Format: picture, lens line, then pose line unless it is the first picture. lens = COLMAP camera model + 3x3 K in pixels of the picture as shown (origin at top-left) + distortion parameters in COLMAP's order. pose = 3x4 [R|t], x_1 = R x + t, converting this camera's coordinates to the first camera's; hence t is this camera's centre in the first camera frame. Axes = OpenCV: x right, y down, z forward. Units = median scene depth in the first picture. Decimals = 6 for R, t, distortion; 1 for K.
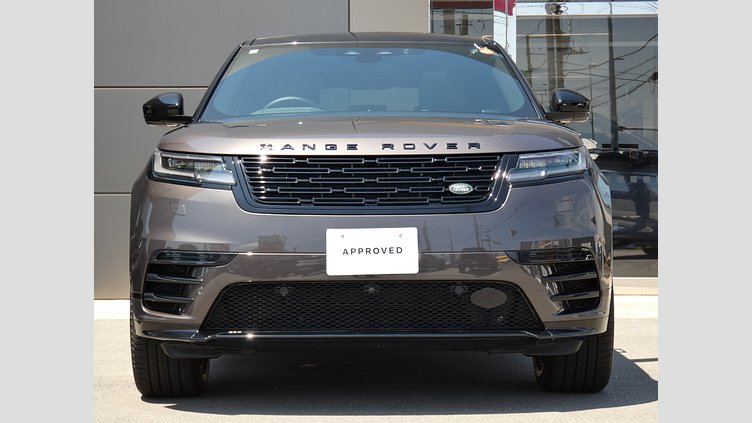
lens RADIAL K [[2092.8, 0, 375.3], [0, 2092.8, 209.3], [0, 0, 1]] dist [0.120014, 0.000000]
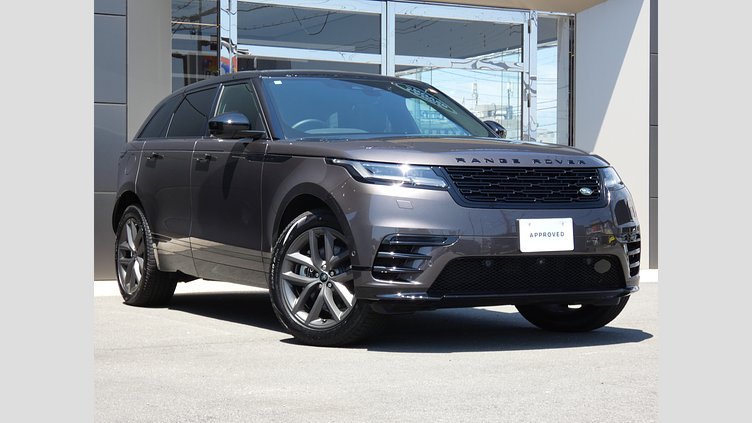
lens RADIAL K [[1787.7, 0, 375.8], [0, 1787.7, 211.0], [0, 0, 1]] dist [0.123795, 0.000000]
pose [[0.867371, 0.005808, 0.497628, -0.702857], [-0.006688, 0.999978, -0.000013, 0.004623], [-0.497617, -0.003317, 0.867390, -0.000752]]
